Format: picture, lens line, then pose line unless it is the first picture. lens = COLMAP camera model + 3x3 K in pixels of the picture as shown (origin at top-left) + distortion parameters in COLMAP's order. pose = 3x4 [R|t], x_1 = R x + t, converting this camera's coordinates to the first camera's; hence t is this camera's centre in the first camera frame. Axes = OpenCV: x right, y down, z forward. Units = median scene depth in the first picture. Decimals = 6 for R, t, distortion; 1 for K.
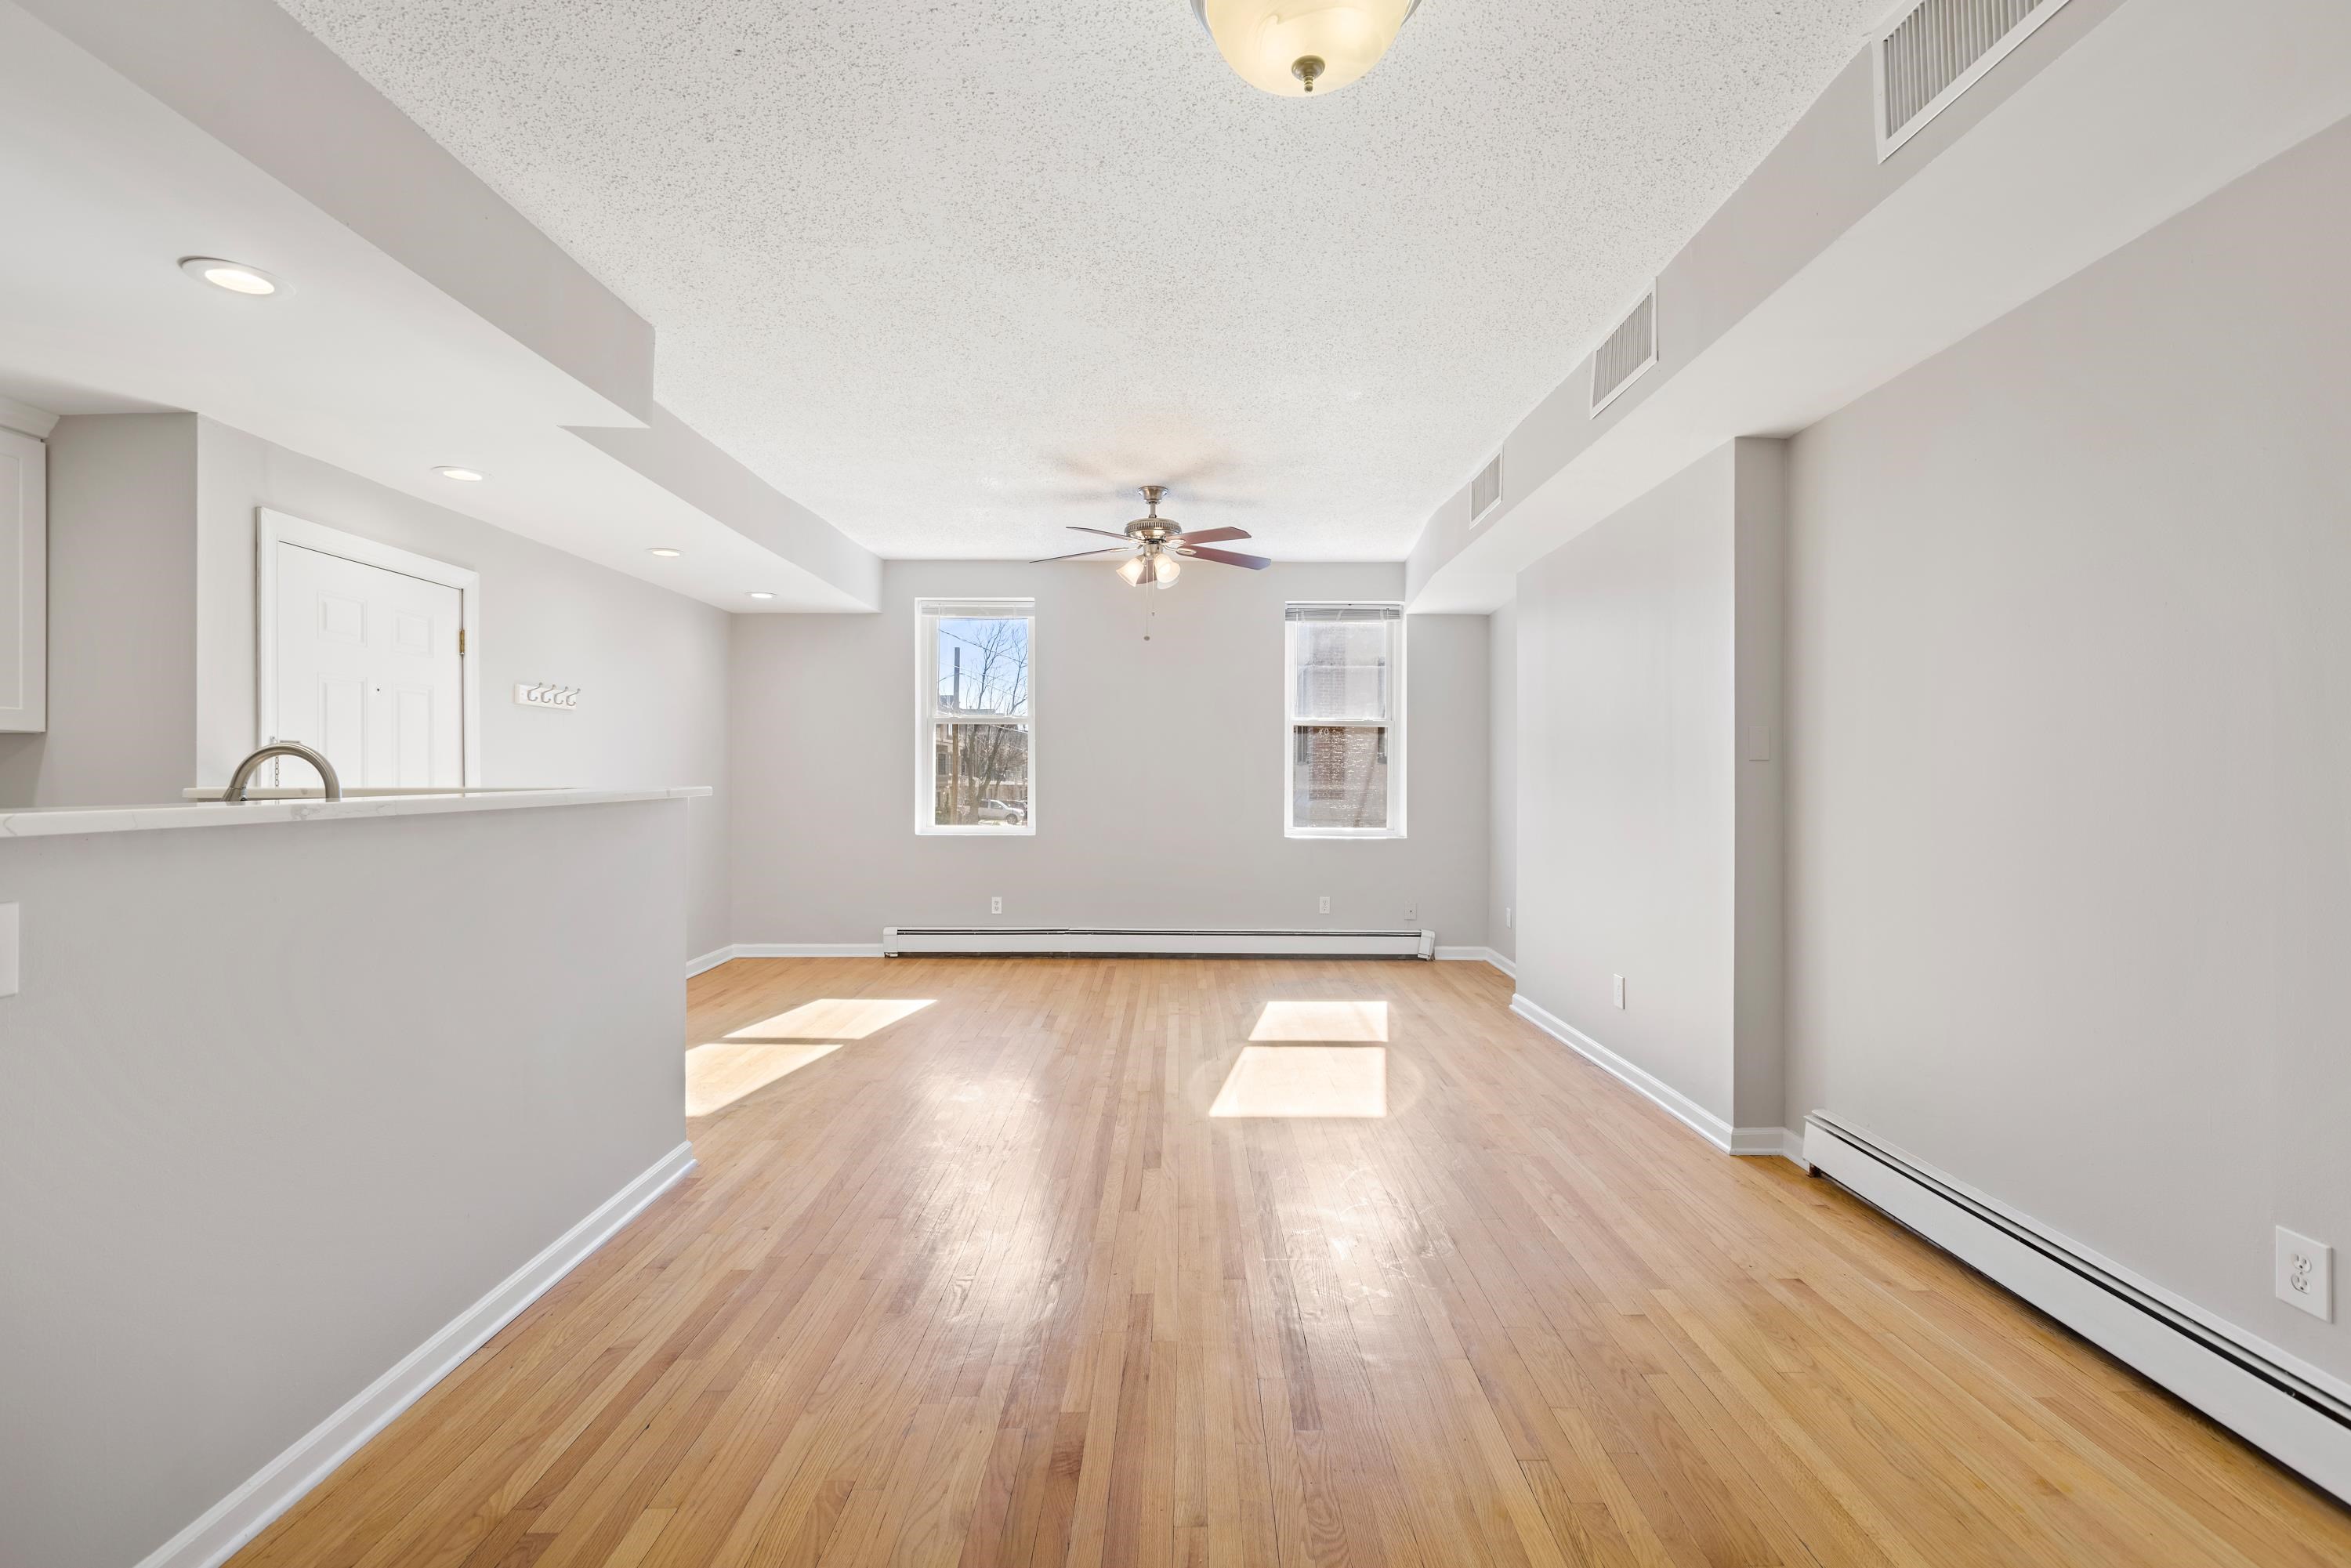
lens RADIAL K [[1050.0, 0, 1175.8], [0, 1050.0, 779.5], [0, 0, 1]] dist [-0.000751, 0.000528]
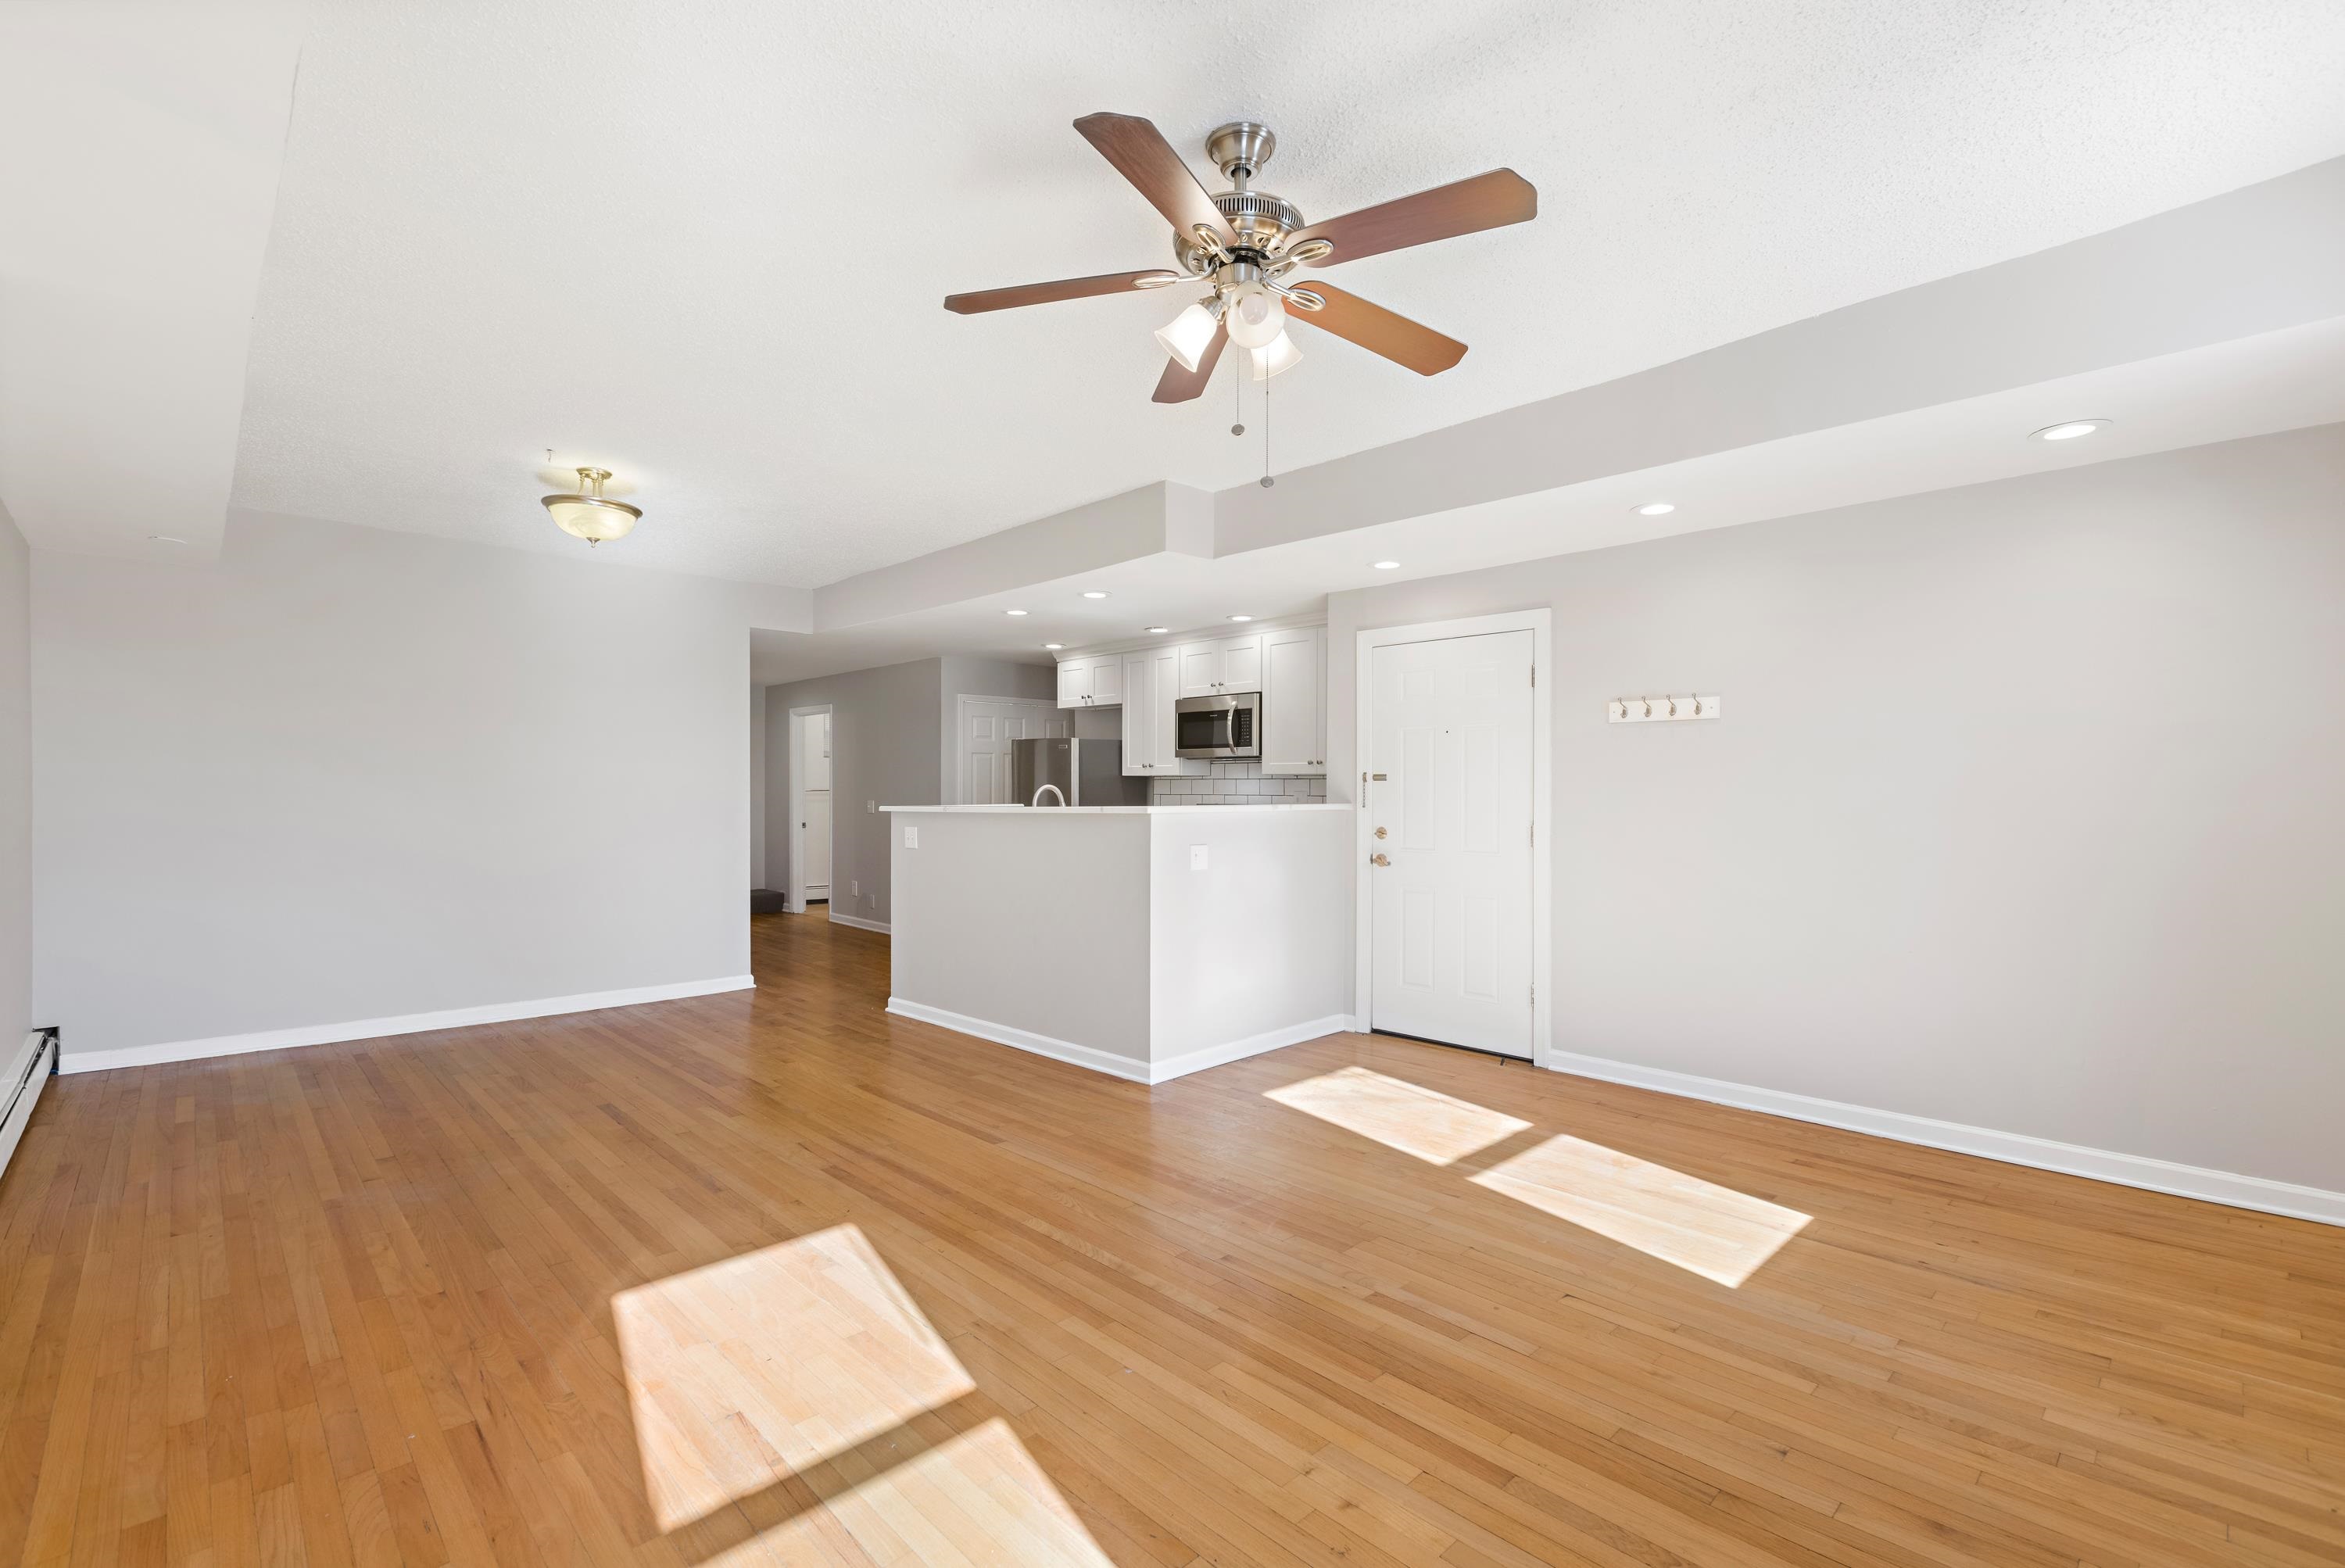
lens RADIAL K [[1047.3, 0, 1179.5], [0, 1047.3, 793.0], [0, 0, 1]] dist [-0.000751, 0.000528]
pose [[-0.718456, 0.001238, -0.695571, 0.297477], [-0.001764, 0.999992, 0.003602, -0.010165], [0.695570, 0.003815, -0.718448, 1.299706]]
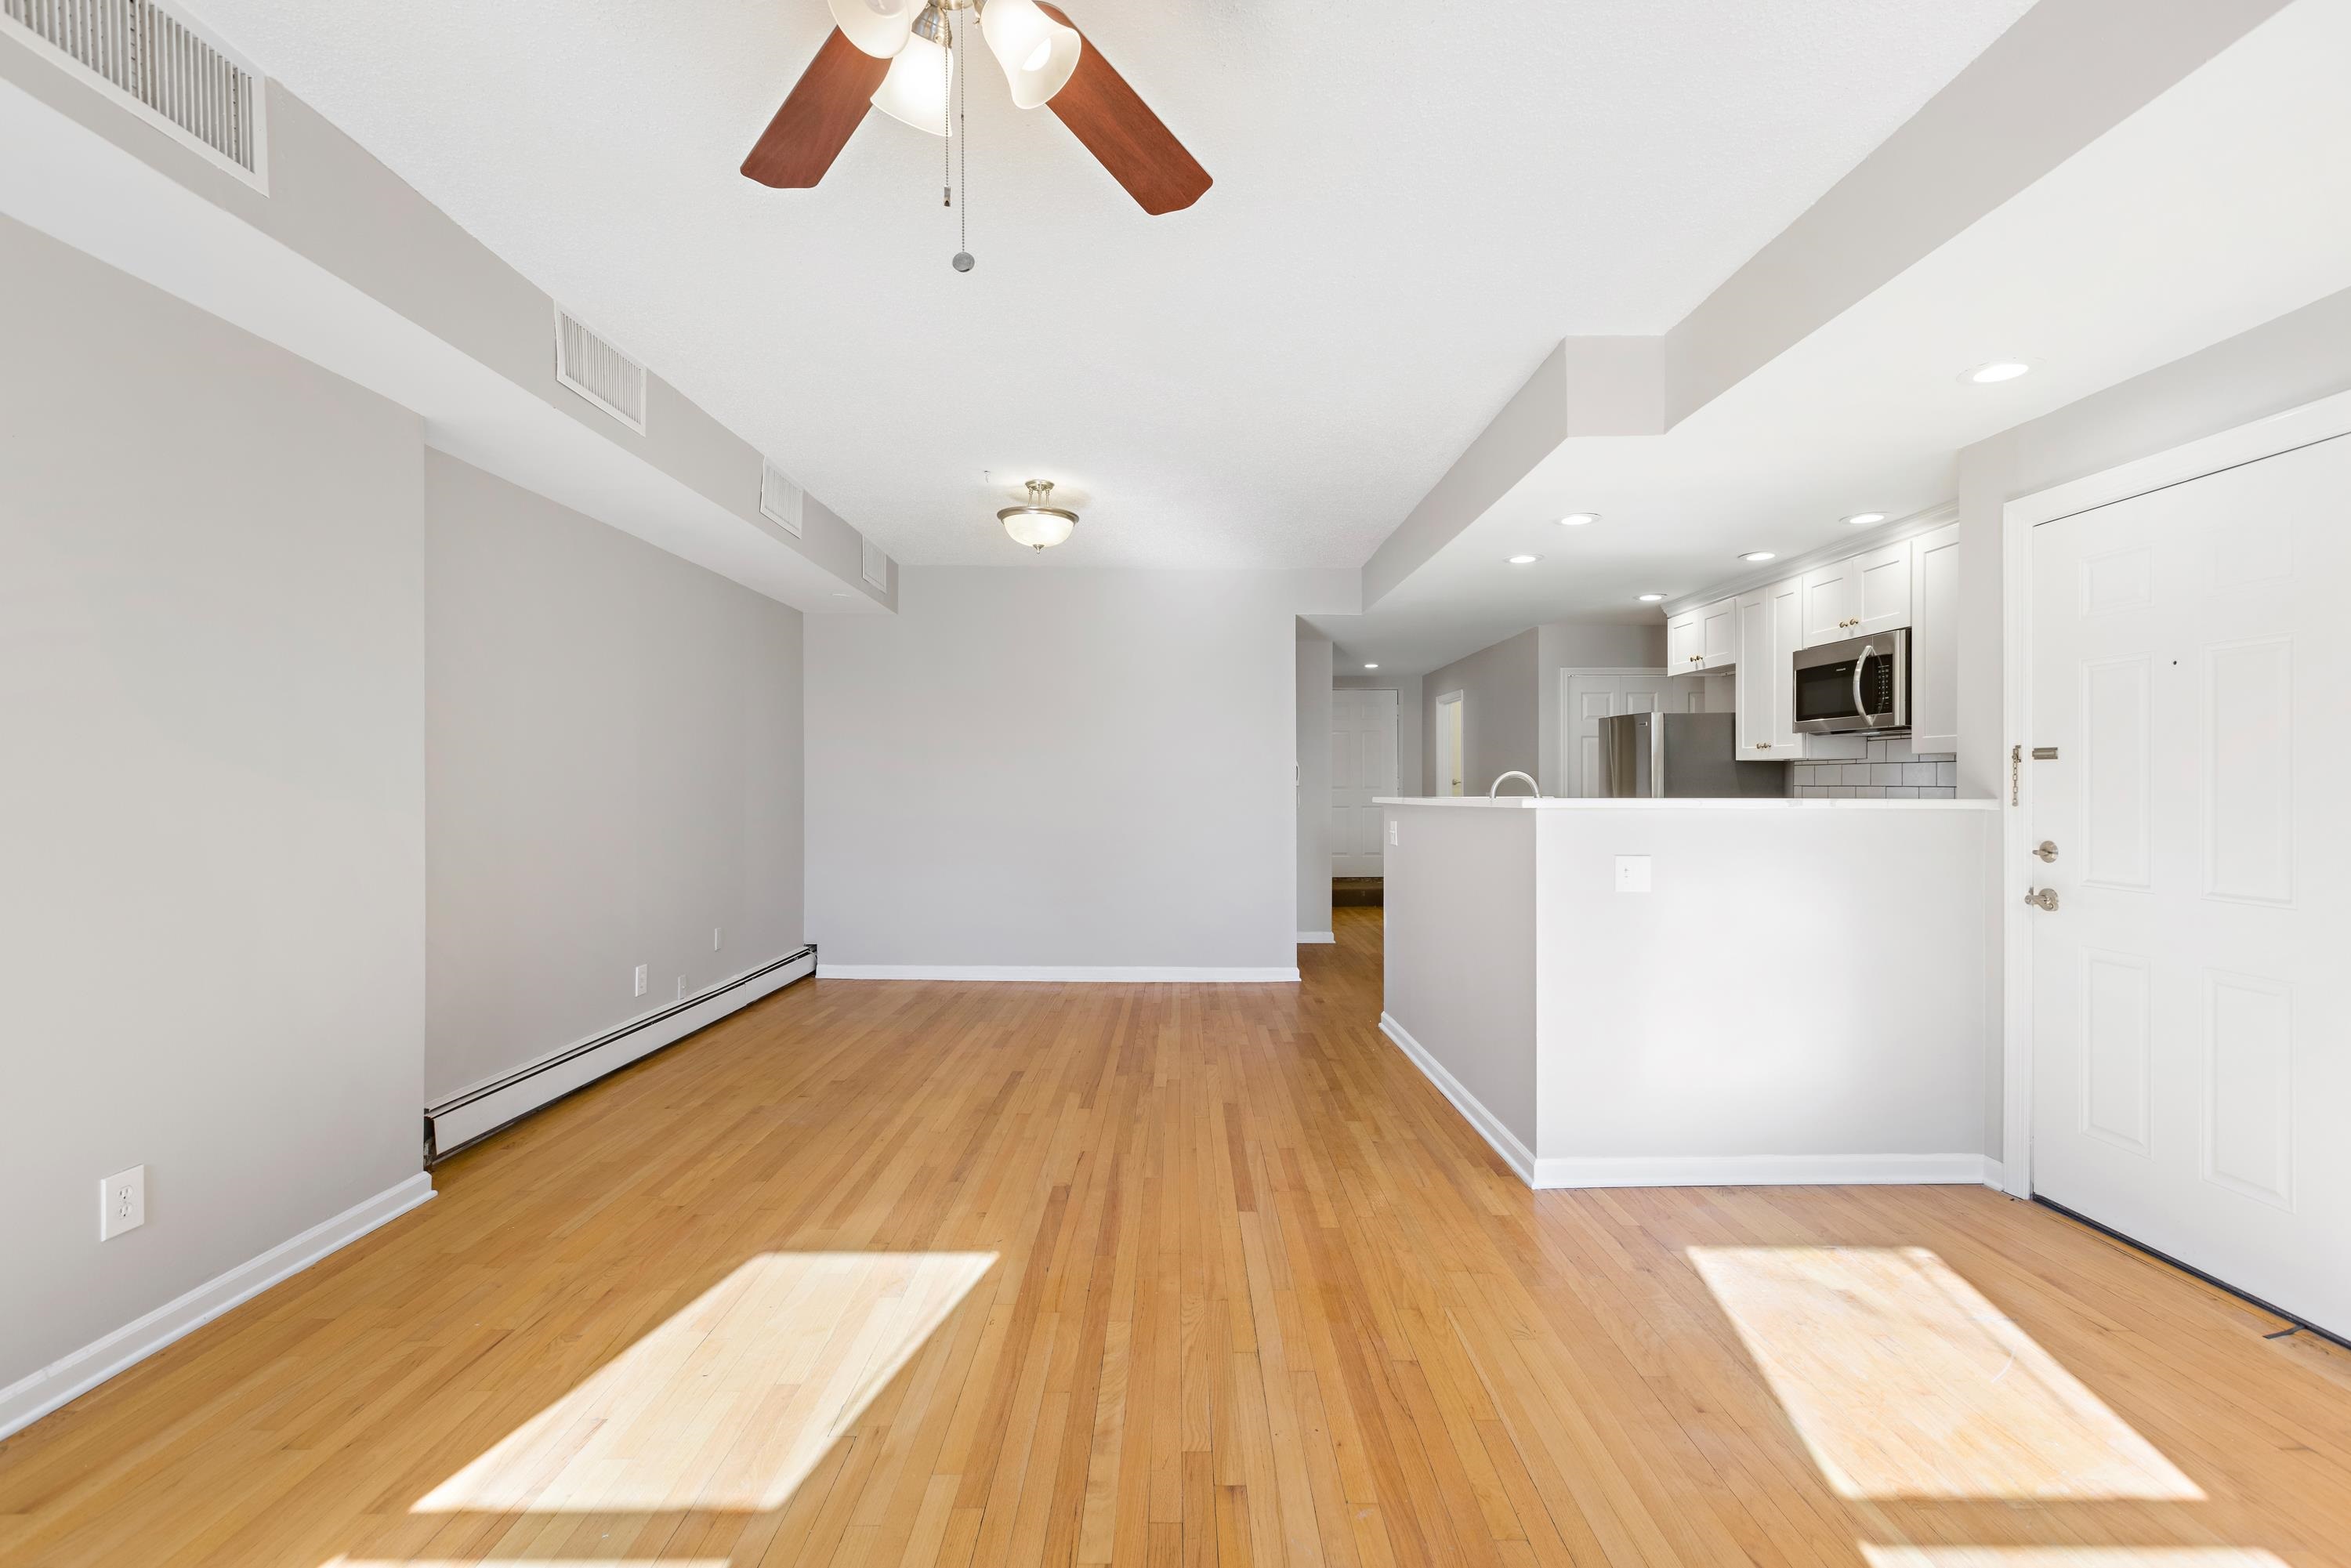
lens RADIAL K [[1050.0, 0, 1177.4], [0, 1050.0, 787.1], [0, 0, 1]] dist [-0.000751, 0.000528]
pose [[-0.999986, -0.001396, -0.005156, -0.080591], [-0.001419, 0.999989, 0.004439, -0.005313], [0.005150, 0.004446, -0.999977, 1.279829]]
